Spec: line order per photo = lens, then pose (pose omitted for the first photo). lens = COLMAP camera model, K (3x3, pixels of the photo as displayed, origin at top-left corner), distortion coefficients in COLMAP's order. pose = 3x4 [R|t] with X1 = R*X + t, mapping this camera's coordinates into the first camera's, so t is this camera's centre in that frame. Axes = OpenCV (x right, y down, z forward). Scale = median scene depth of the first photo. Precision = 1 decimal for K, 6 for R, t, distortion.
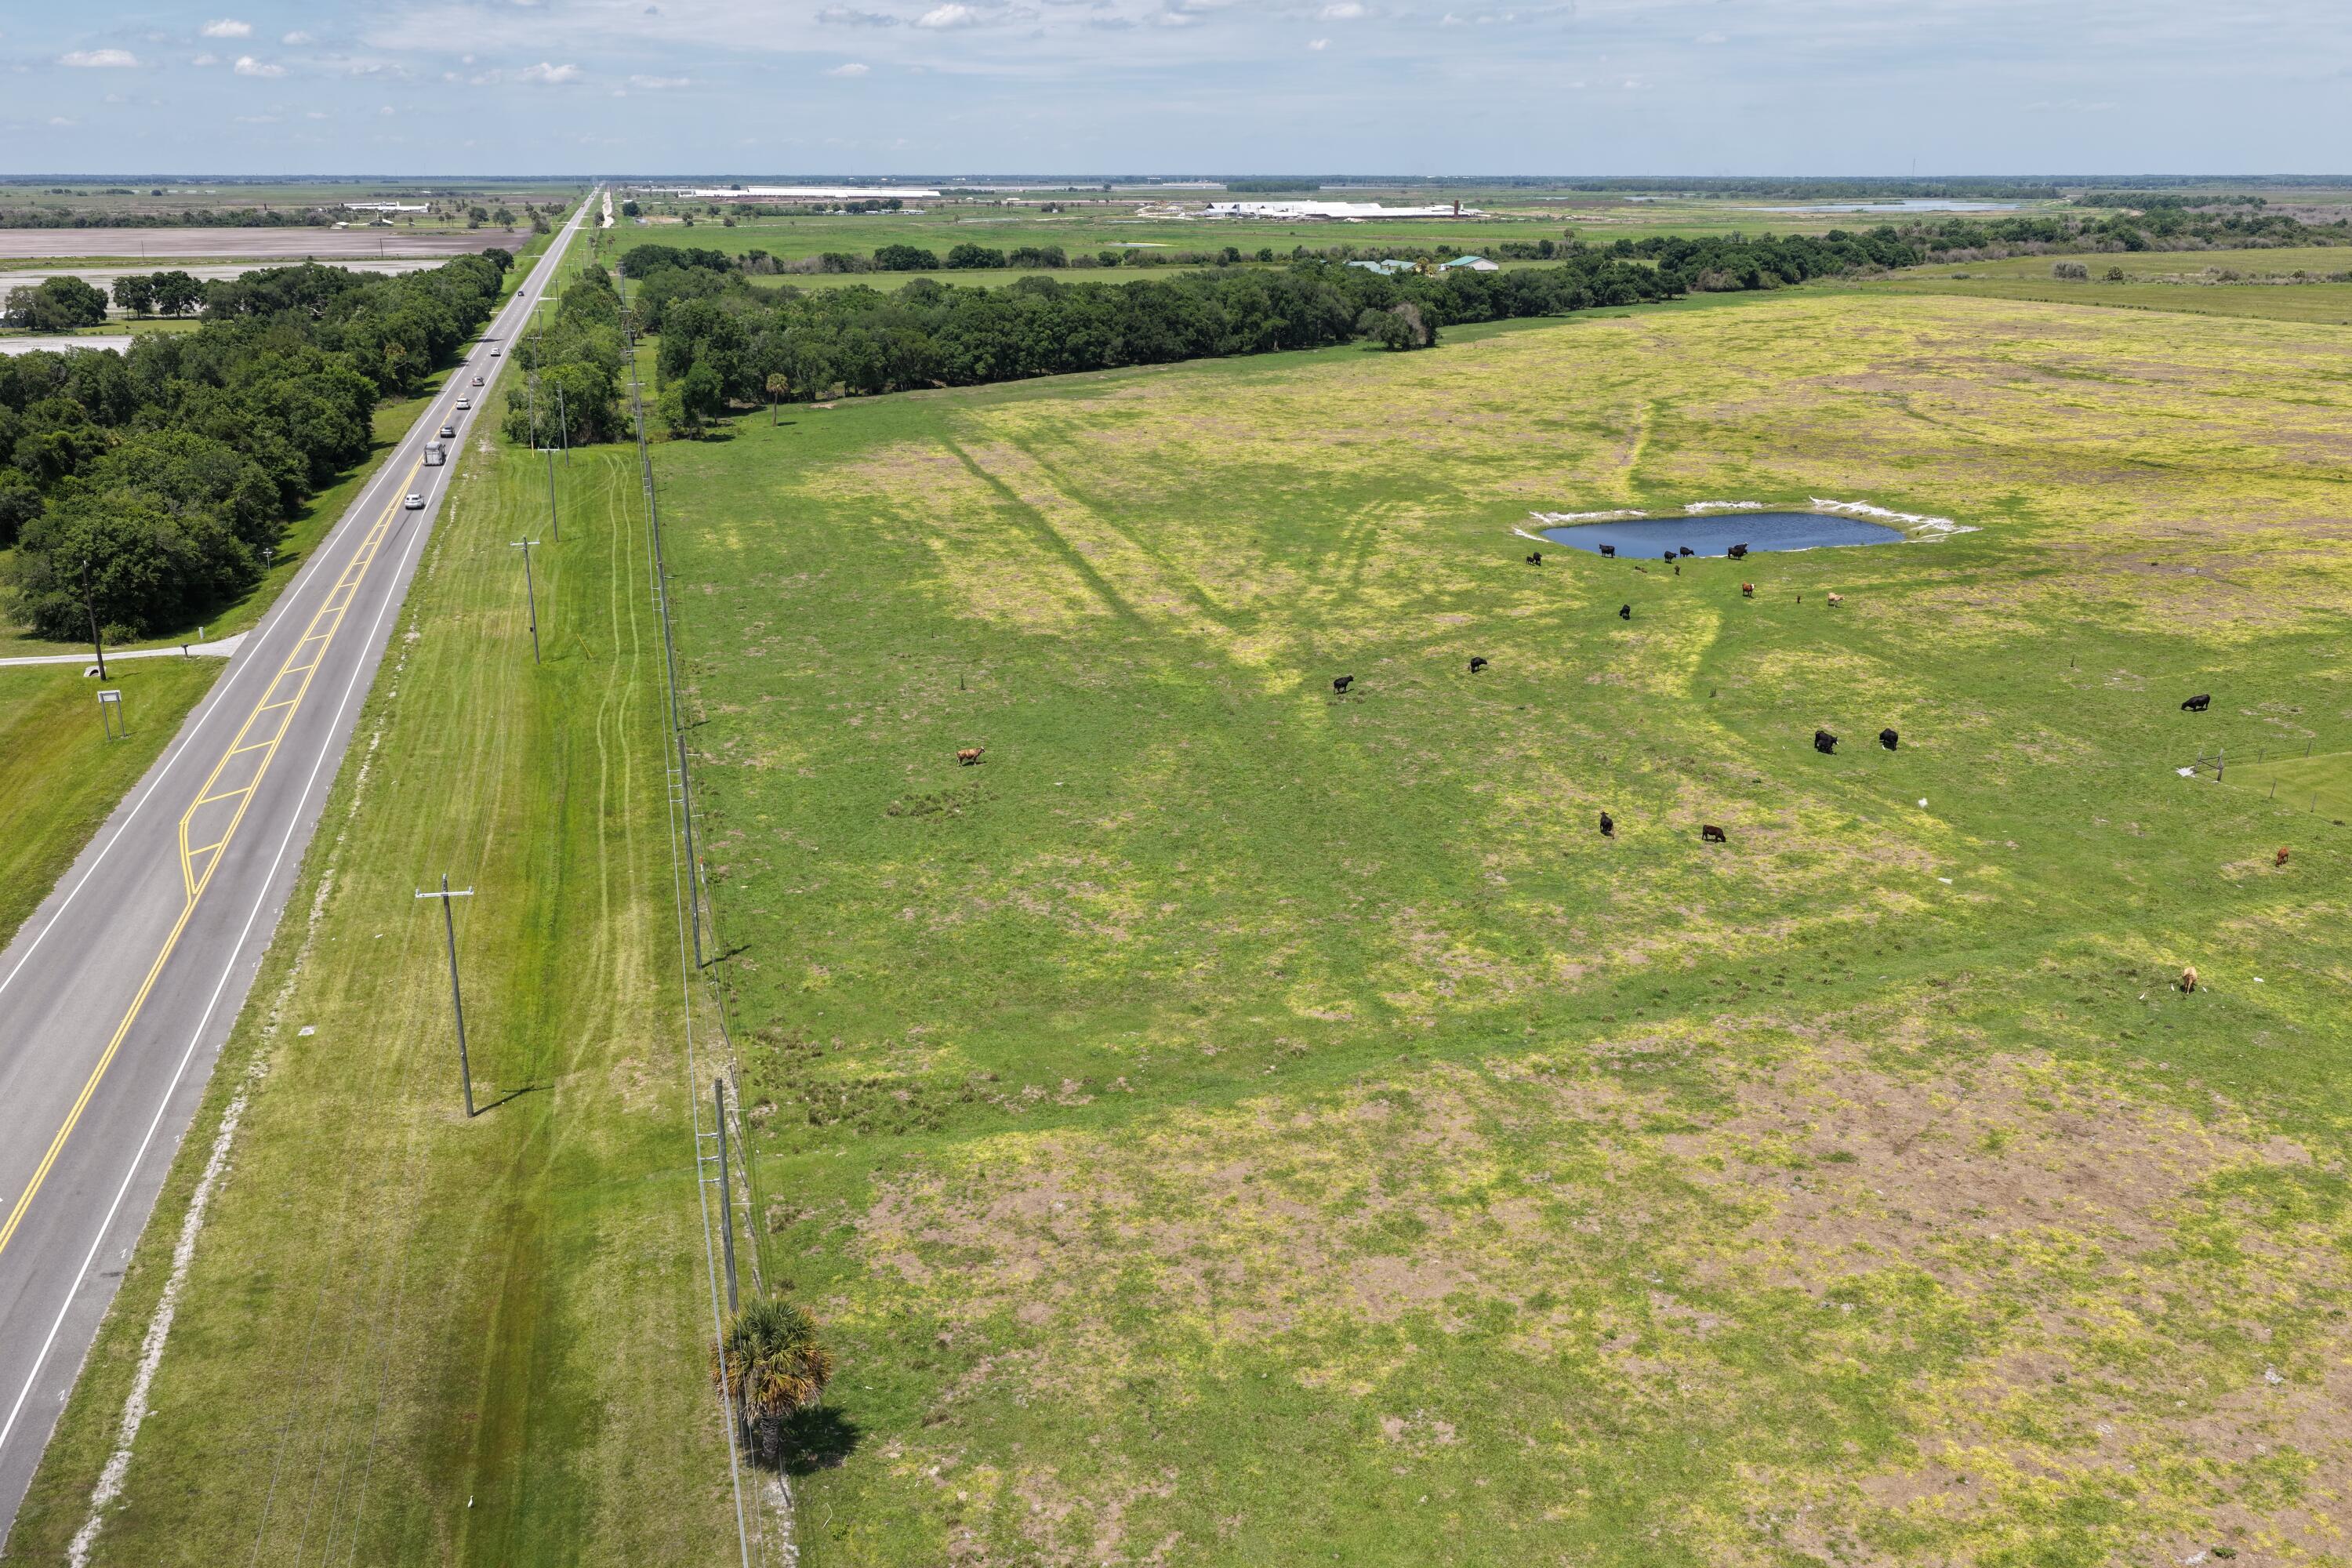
lens RADIAL K [[1947.2, 0, 1176.0], [0, 1947.2, 784.0], [0, 0, 1]] dist [-0.009940, 0.013992]
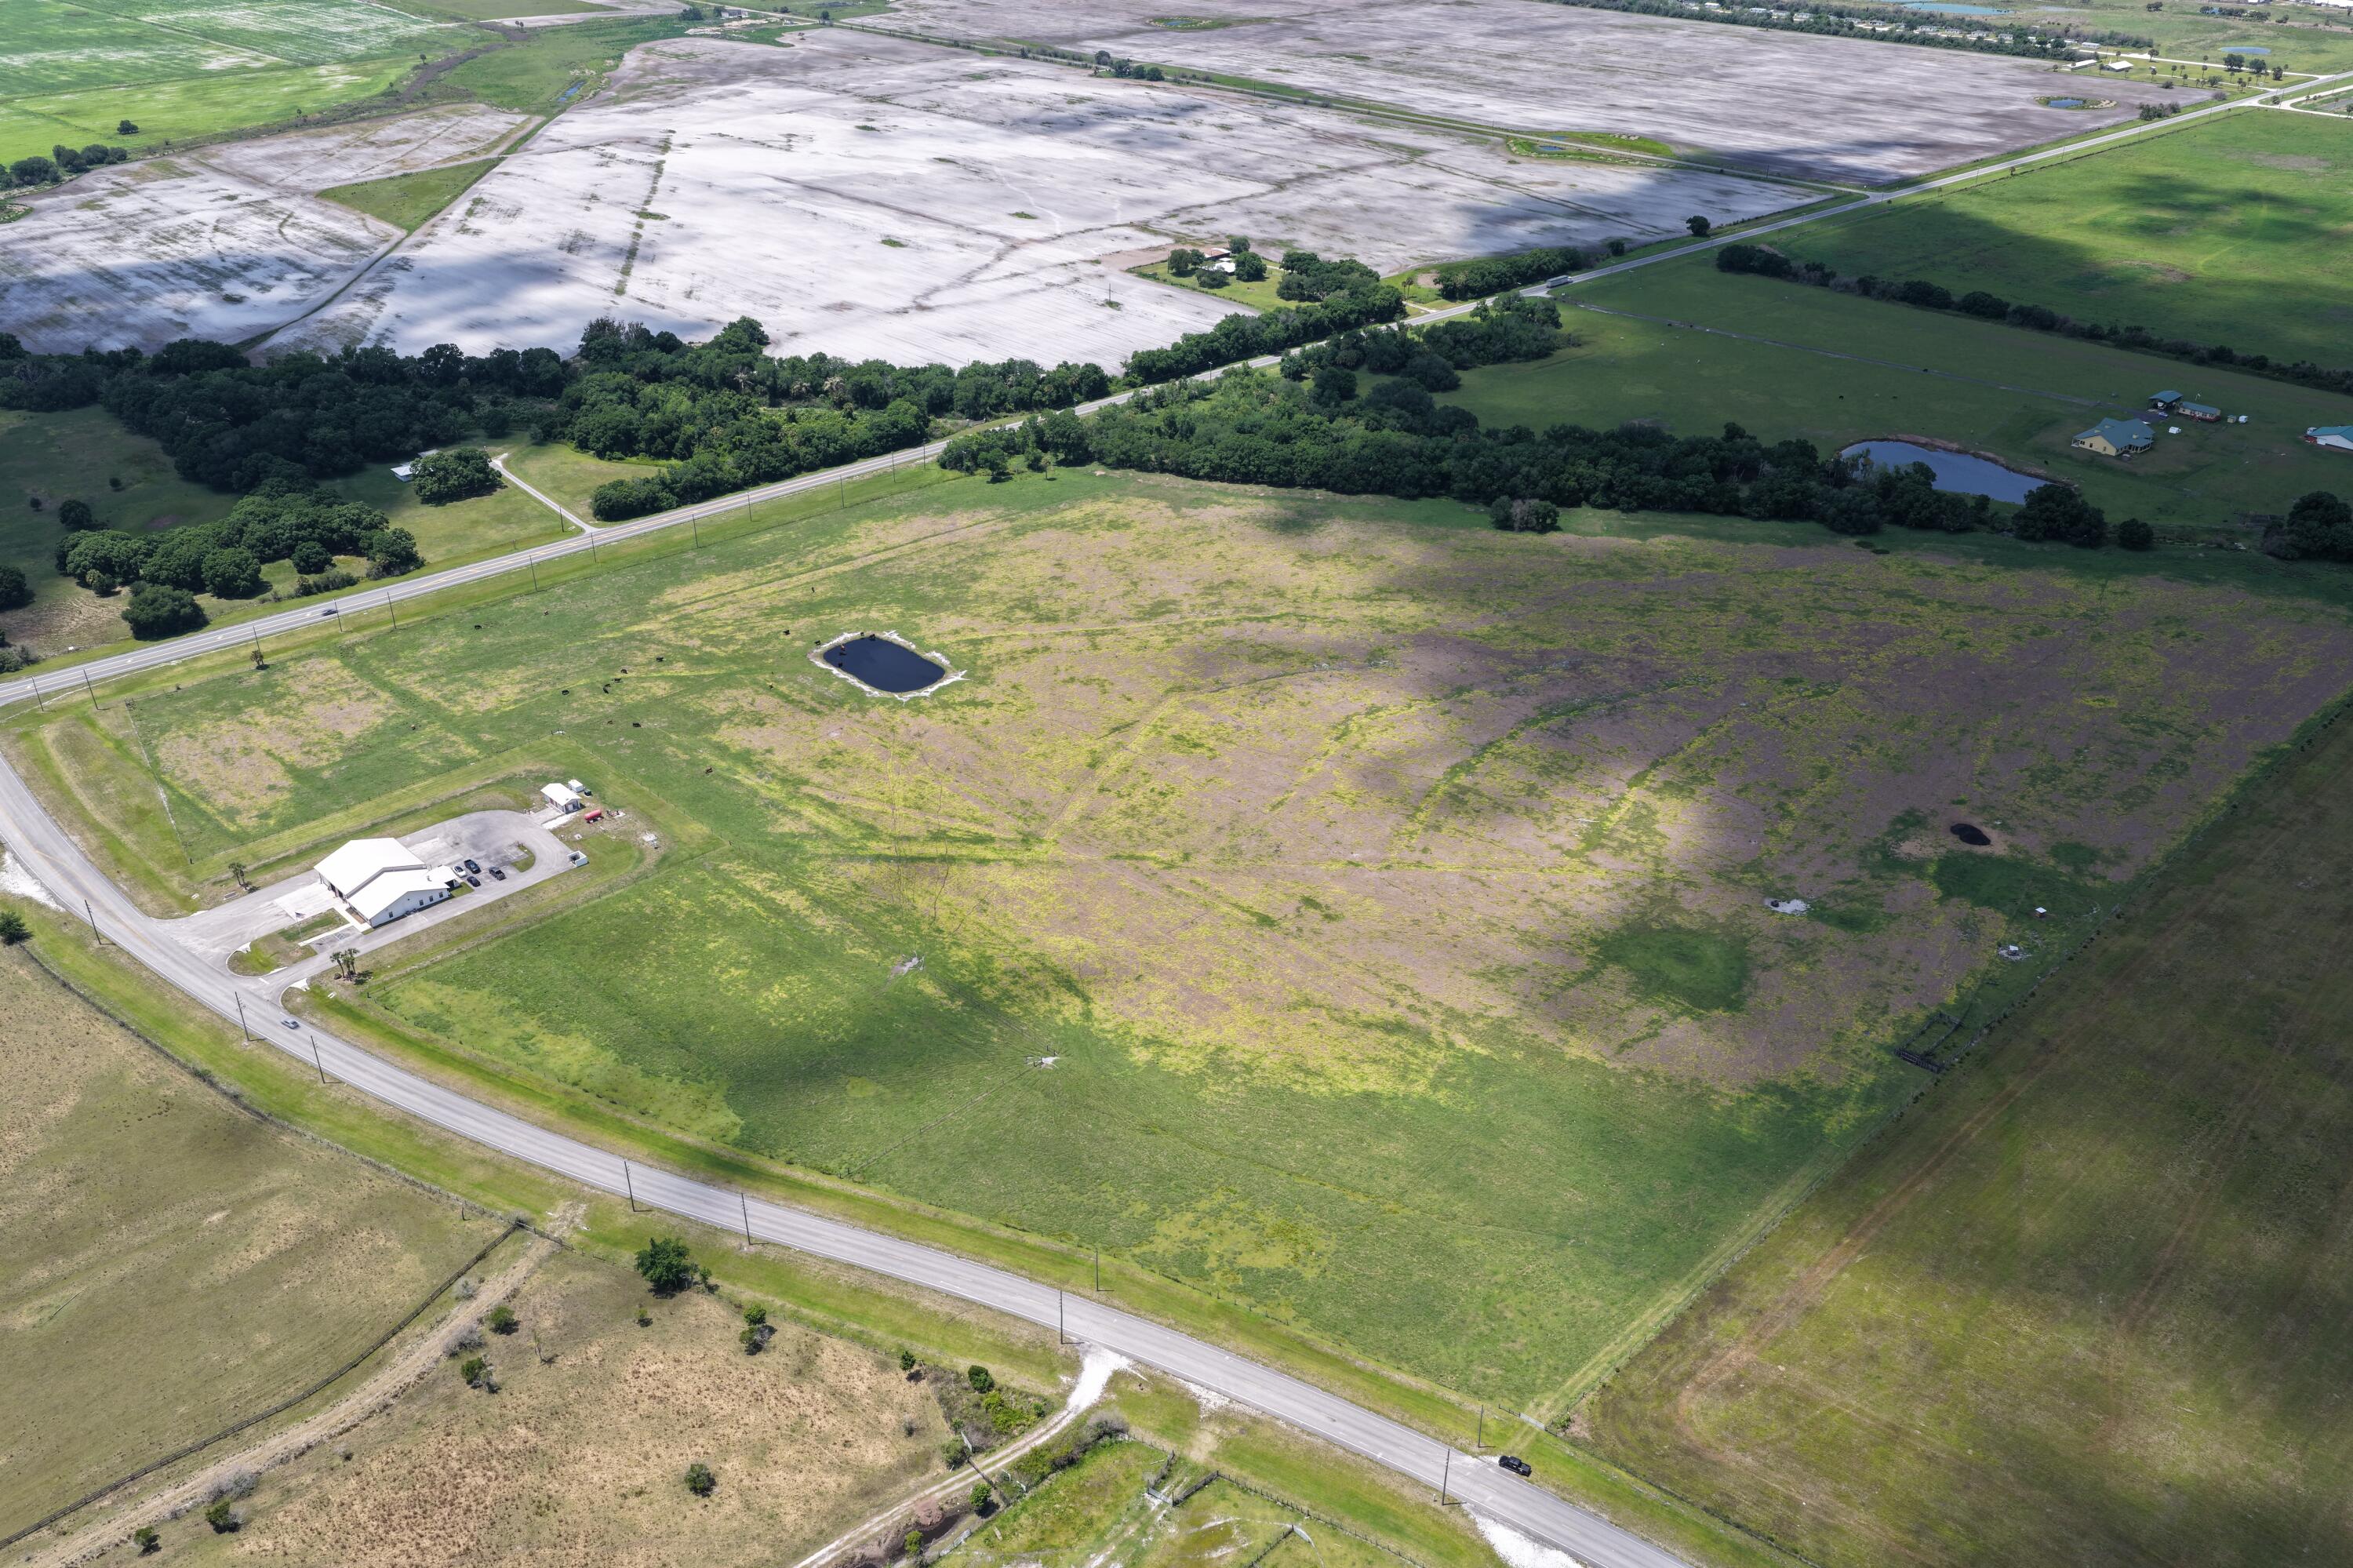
lens RADIAL K [[1948.1, 0, 1176.5], [0, 1948.1, 784.0], [0, 0, 1]] dist [-0.009940, 0.013992]
pose [[0.432164, 0.438629, -0.787933, 4.194162], [-0.273441, 0.896341, 0.349002, -1.632123], [0.859340, 0.064627, 0.507306, 0.029607]]
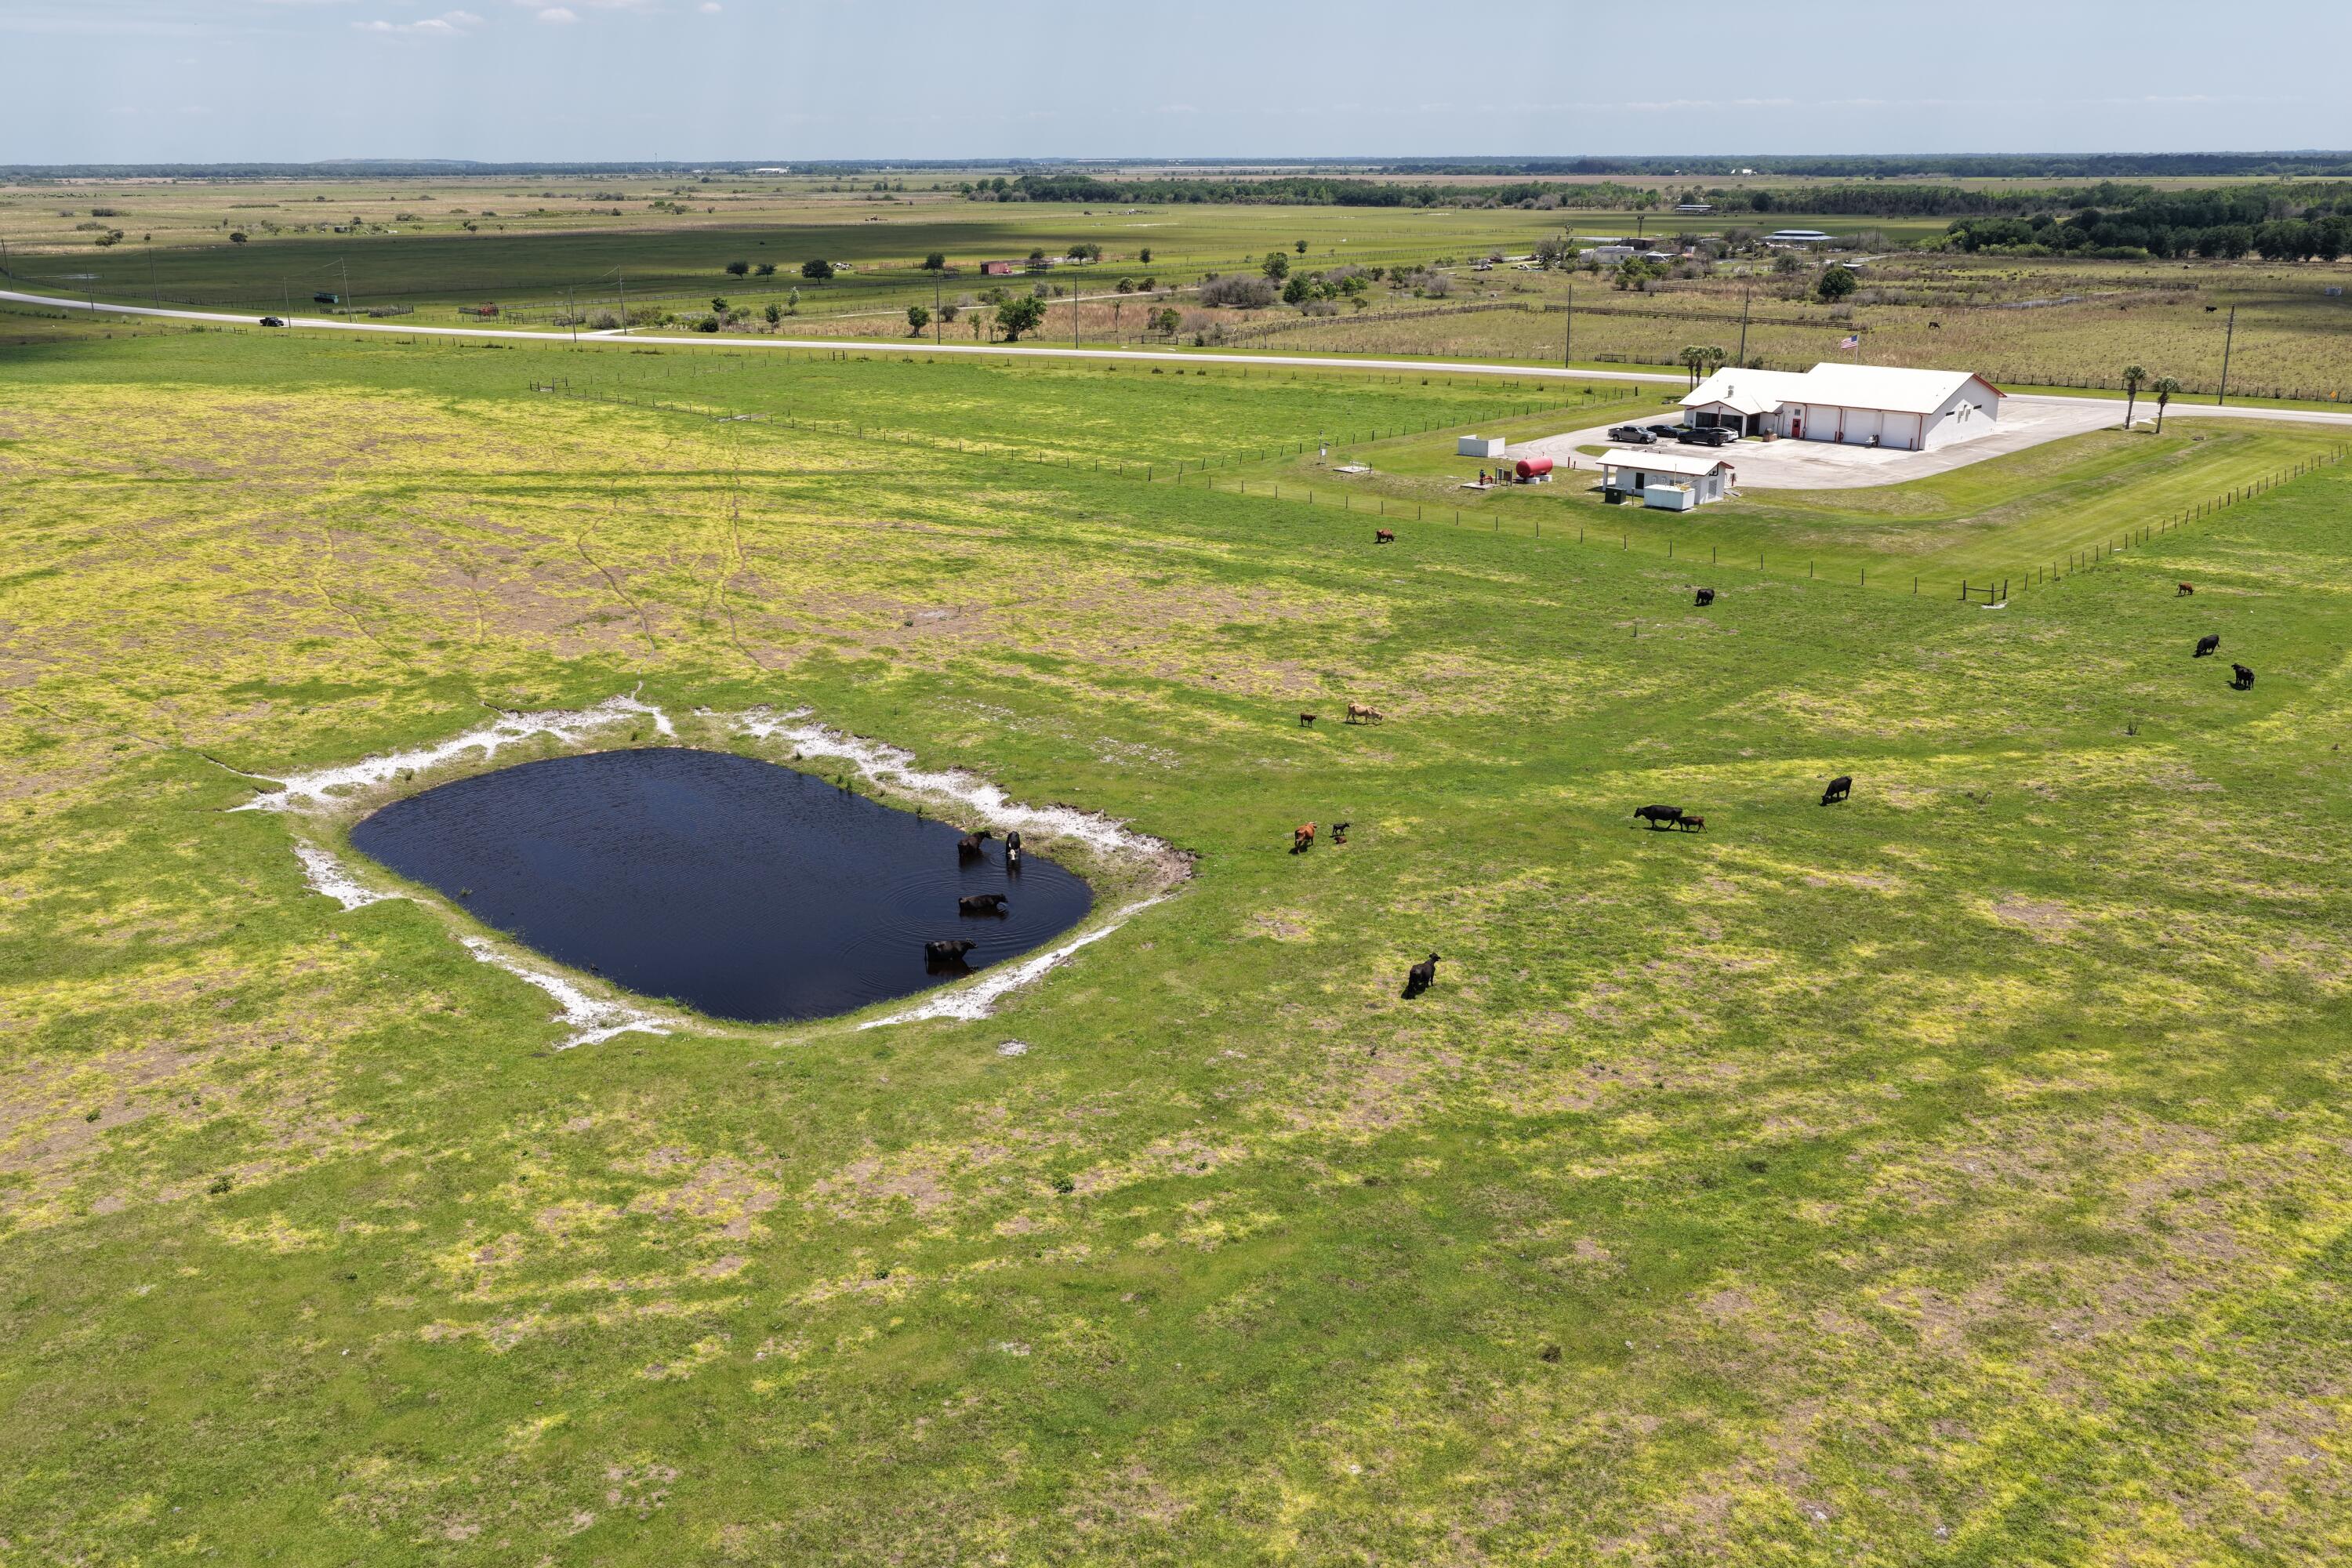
lens RADIAL K [[1947.2, 0, 1176.0], [0, 1947.2, 784.0], [0, 0, 1]] dist [-0.009940, 0.013992]
pose [[-0.462719, -0.264709, 0.846061, -0.198953], [0.273814, 0.865038, 0.420398, -0.475932], [-0.843159, 0.426190, -0.327789, 1.692661]]
